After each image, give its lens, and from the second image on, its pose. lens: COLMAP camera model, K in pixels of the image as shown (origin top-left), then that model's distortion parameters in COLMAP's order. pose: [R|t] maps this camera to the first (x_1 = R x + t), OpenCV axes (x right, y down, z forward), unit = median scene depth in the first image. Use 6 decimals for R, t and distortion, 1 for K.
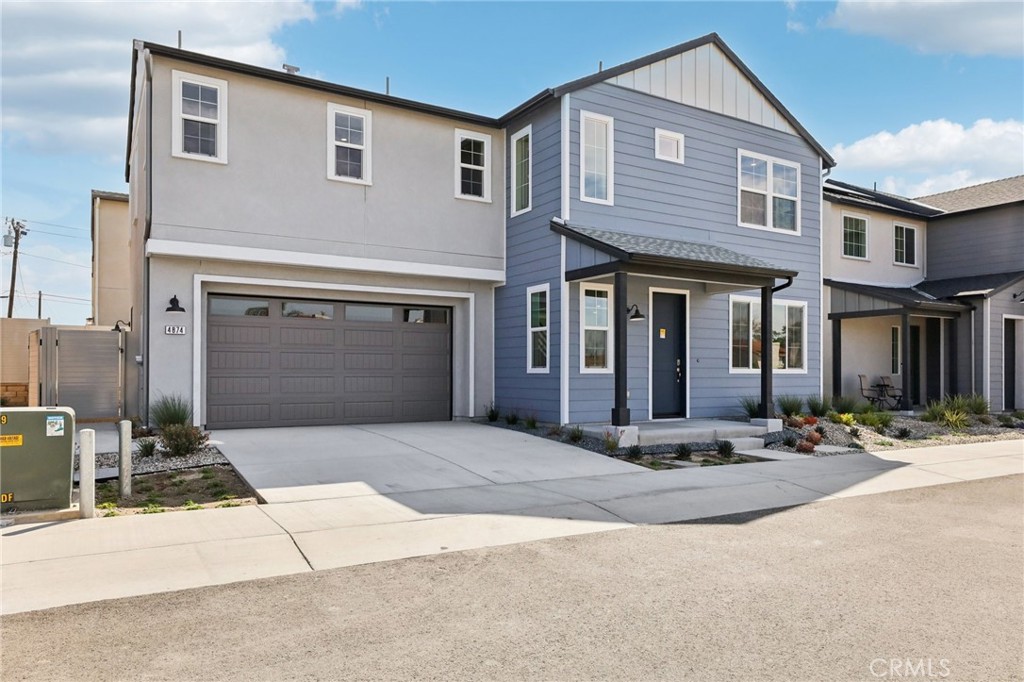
lens RADIAL K [[695.7, 0, 512.3], [0, 695.7, 346.1], [0, 0, 1]] dist [0.006931, 0.006978]
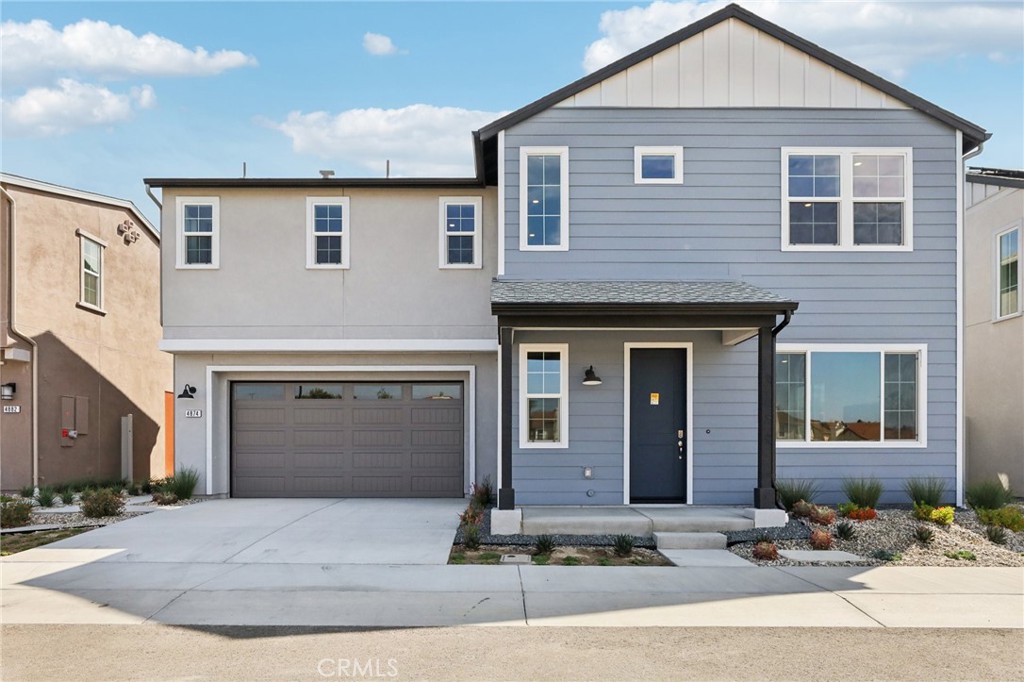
lens RADIAL K [[648.0, 0, 512.4], [0, 648.0, 437.2], [0, 0, 1]] dist [0.000482, -0.001765]
pose [[0.858686, -0.013577, -0.512321, 0.473894], [0.022783, 0.999672, 0.011694, 0.014531], [0.511995, -0.021713, 0.858714, 0.273658]]
